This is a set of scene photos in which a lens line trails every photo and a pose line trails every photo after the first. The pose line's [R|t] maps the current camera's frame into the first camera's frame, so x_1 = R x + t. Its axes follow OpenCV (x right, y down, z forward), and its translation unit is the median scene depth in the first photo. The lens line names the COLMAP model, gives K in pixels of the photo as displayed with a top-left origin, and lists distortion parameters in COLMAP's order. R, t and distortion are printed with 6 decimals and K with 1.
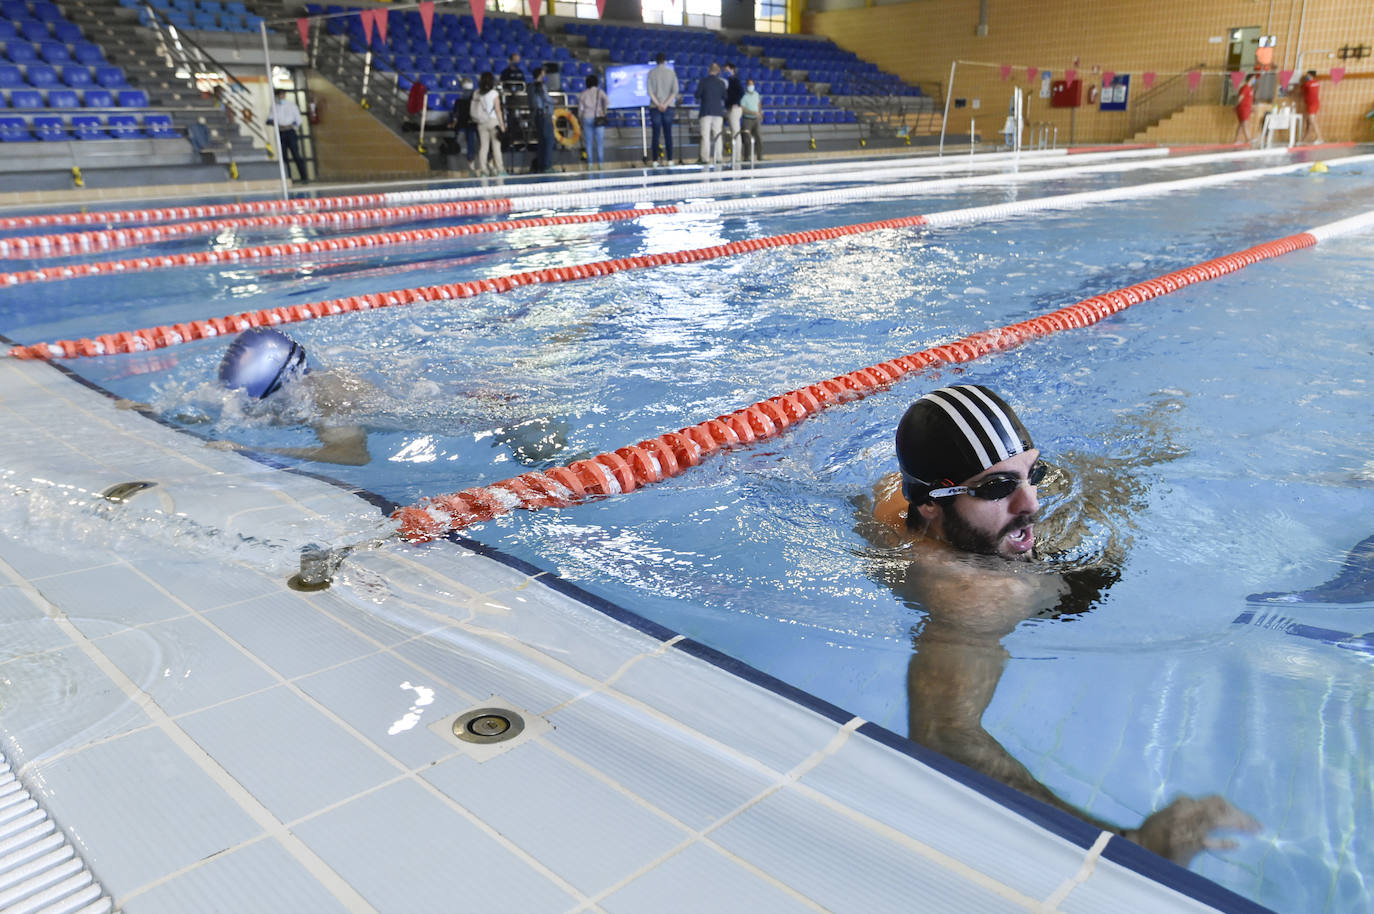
lens RADIAL K [[906.1, 0, 686.4], [0, 906.1, 430.0], [0, 0, 1]] dist [0.000292, -0.001793]
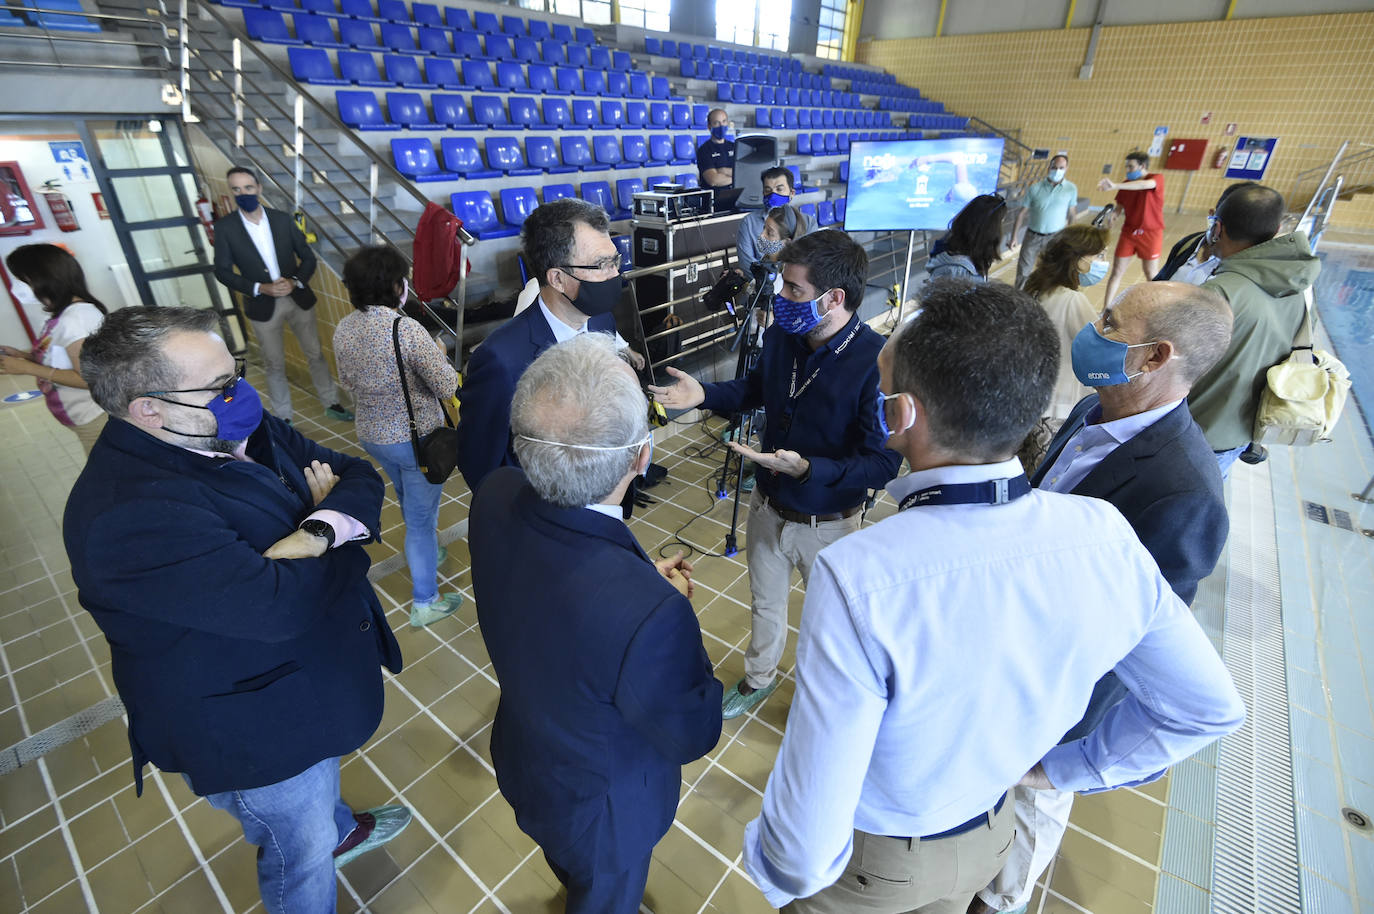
lens RADIAL K [[639.8, 0, 687.0], [0, 639.8, 457.0], [0, 0, 1]] dist [-0.017859, 0.000575]
pose [[0.997071, -0.004246, 0.076365, -0.121071], [-0.007407, 0.988403, 0.151672, -0.176099], [-0.076124, -0.151794, 0.985476, 0.401464]]
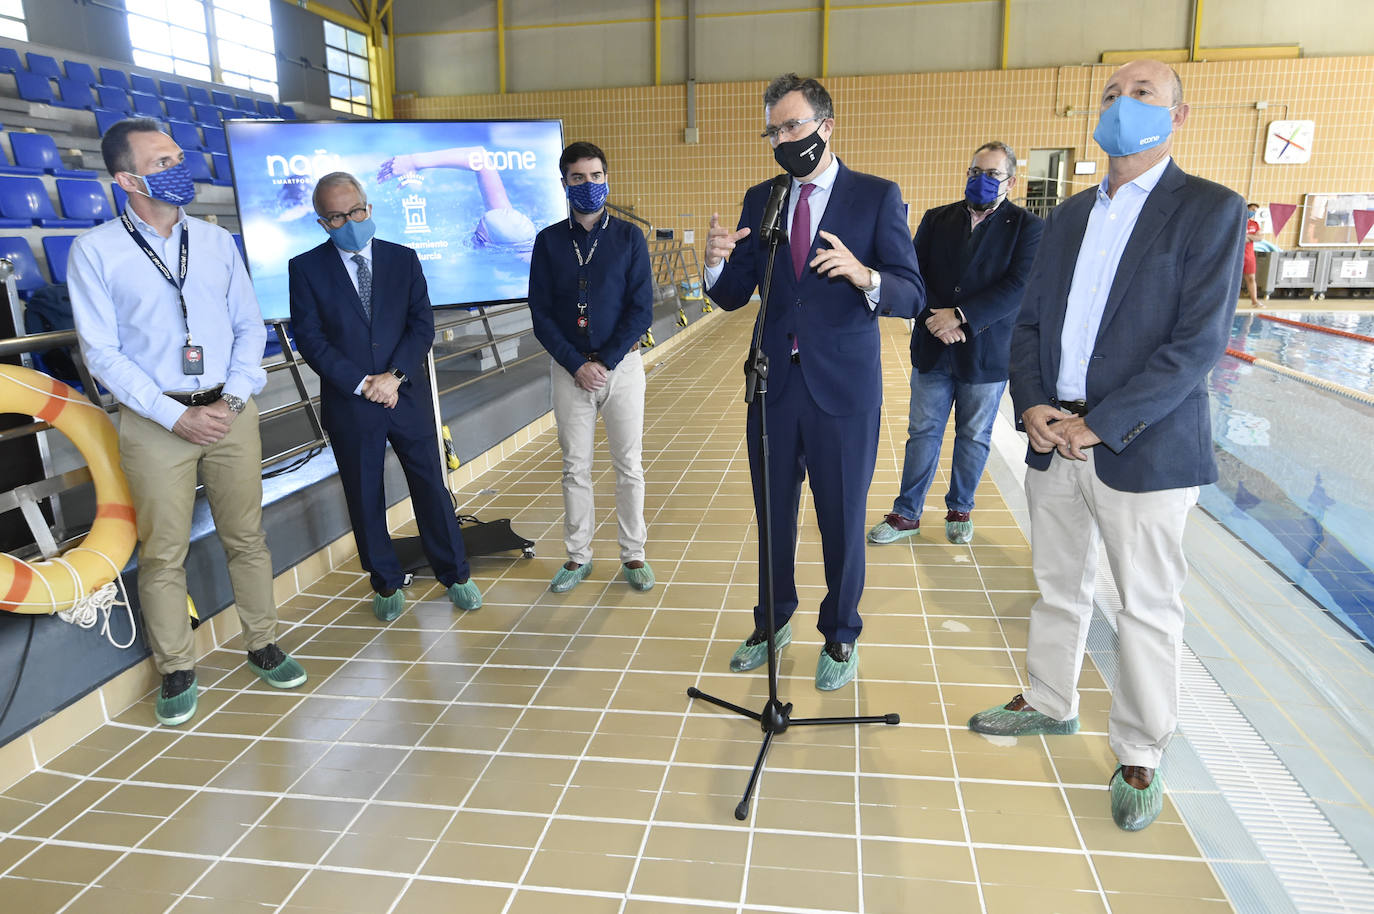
lens RADIAL K [[906.1, 0, 686.4], [0, 906.1, 430.0], [0, 0, 1]] dist [0.000292, -0.001793]
pose [[0.849310, -0.103354, 0.517678, -0.068682], [0.163054, 0.984056, -0.071042, -0.185141], [-0.502082, 0.144747, 0.852621, 0.481252]]
